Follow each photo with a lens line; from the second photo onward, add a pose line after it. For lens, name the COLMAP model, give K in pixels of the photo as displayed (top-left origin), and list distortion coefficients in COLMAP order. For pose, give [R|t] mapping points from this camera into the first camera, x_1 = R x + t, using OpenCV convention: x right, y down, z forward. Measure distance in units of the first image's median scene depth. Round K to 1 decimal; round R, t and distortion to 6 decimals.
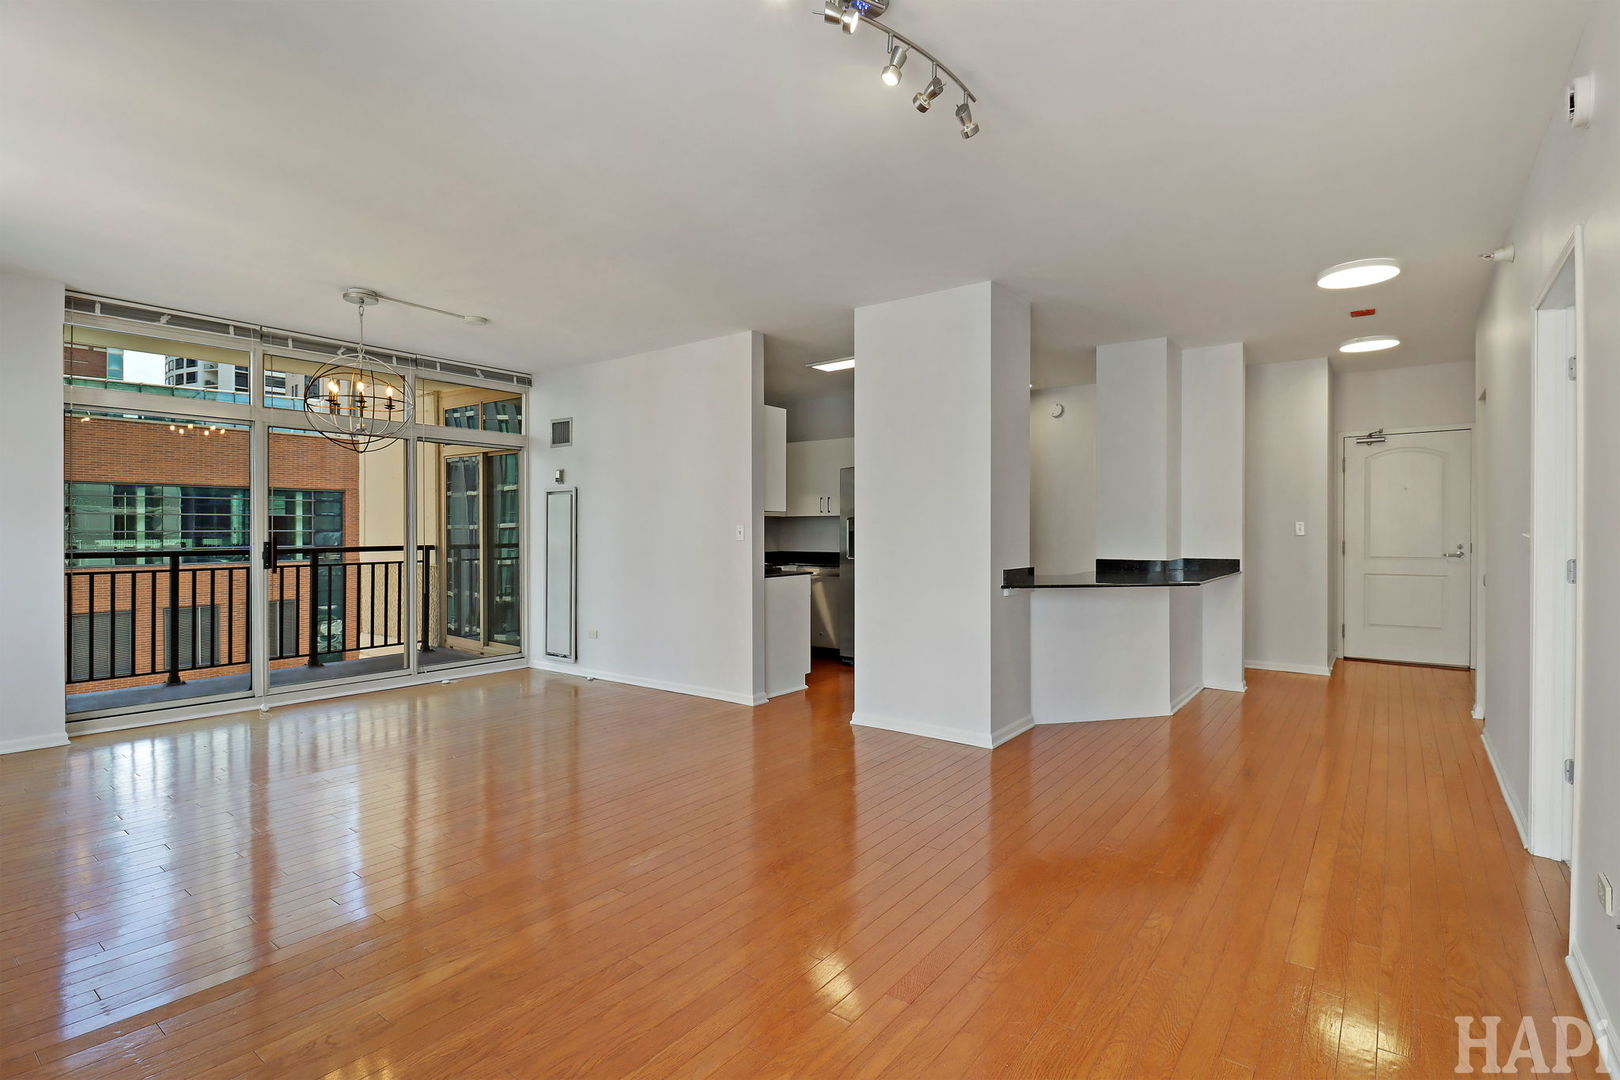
lens RADIAL K [[781.8, 0, 809.3], [0, 781.8, 556.6], [0, 0, 1]] dist [-0.011278, 0.002207]
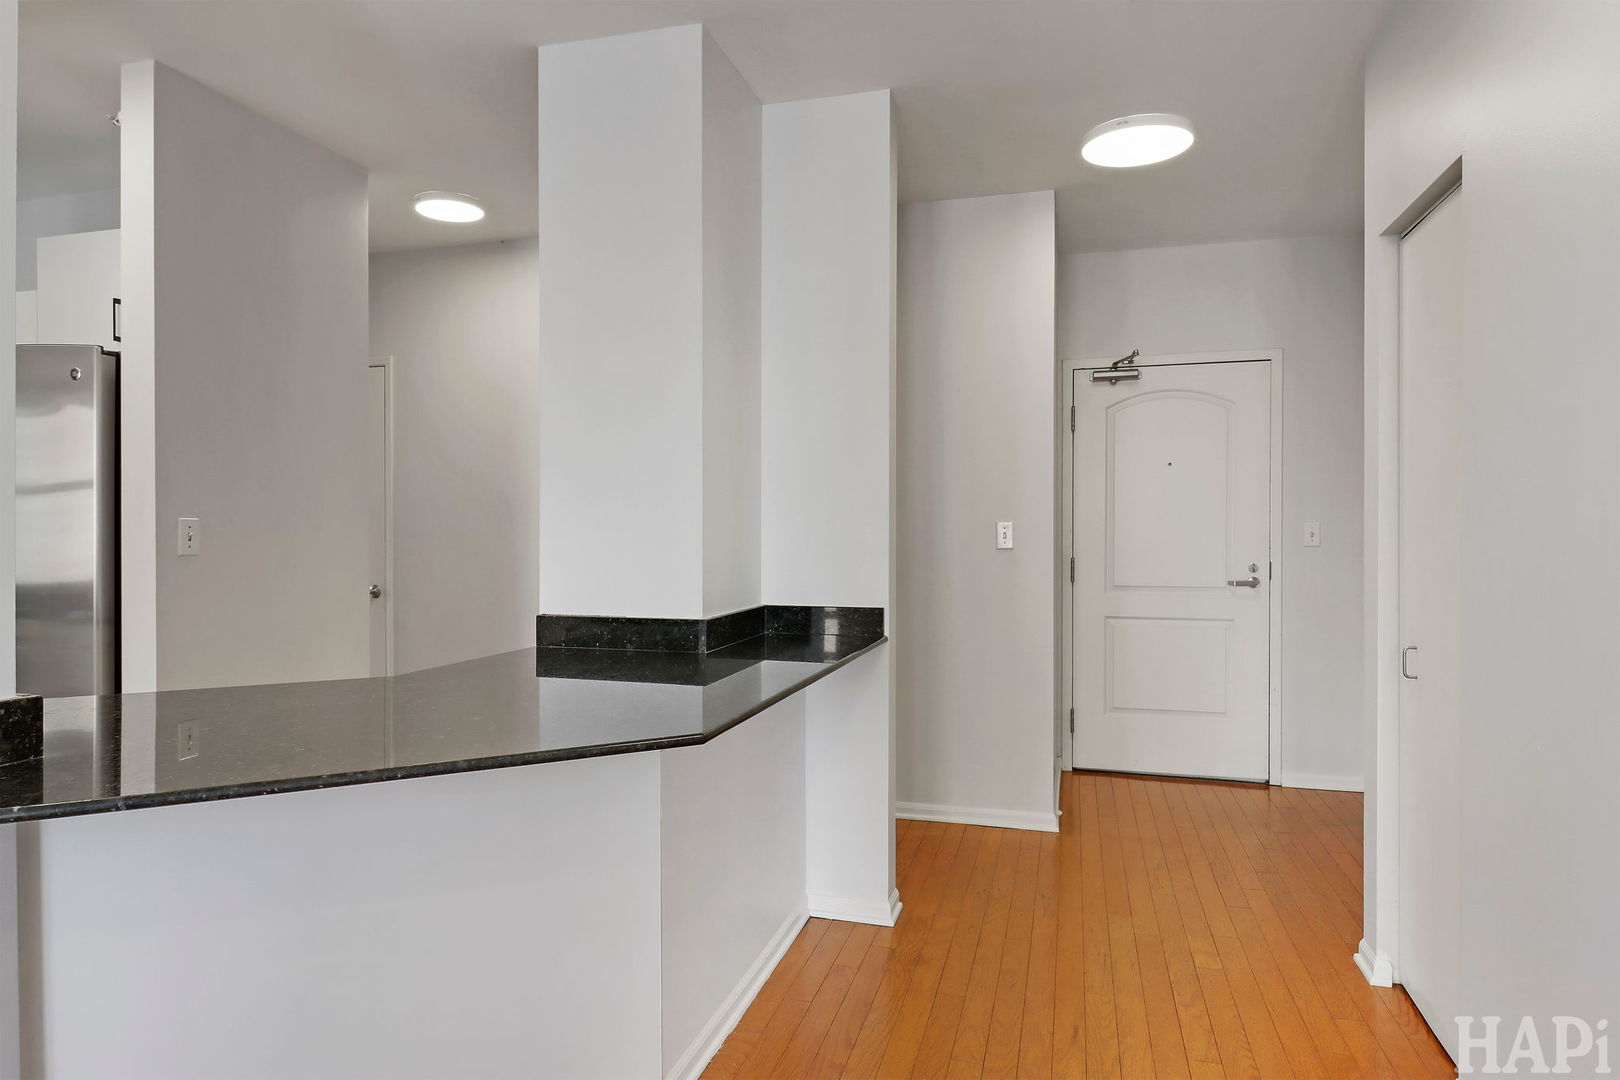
lens RADIAL K [[768.6, 0, 798.3], [0, 768.6, 550.5], [0, 0, 1]] dist [-0.003558, -0.000891]
pose [[0.950915, -0.001142, 0.309450, 0.351707], [0.001237, 0.999999, -0.000108, -0.026127], [-0.309450, 0.000485, 0.950916, 0.572678]]
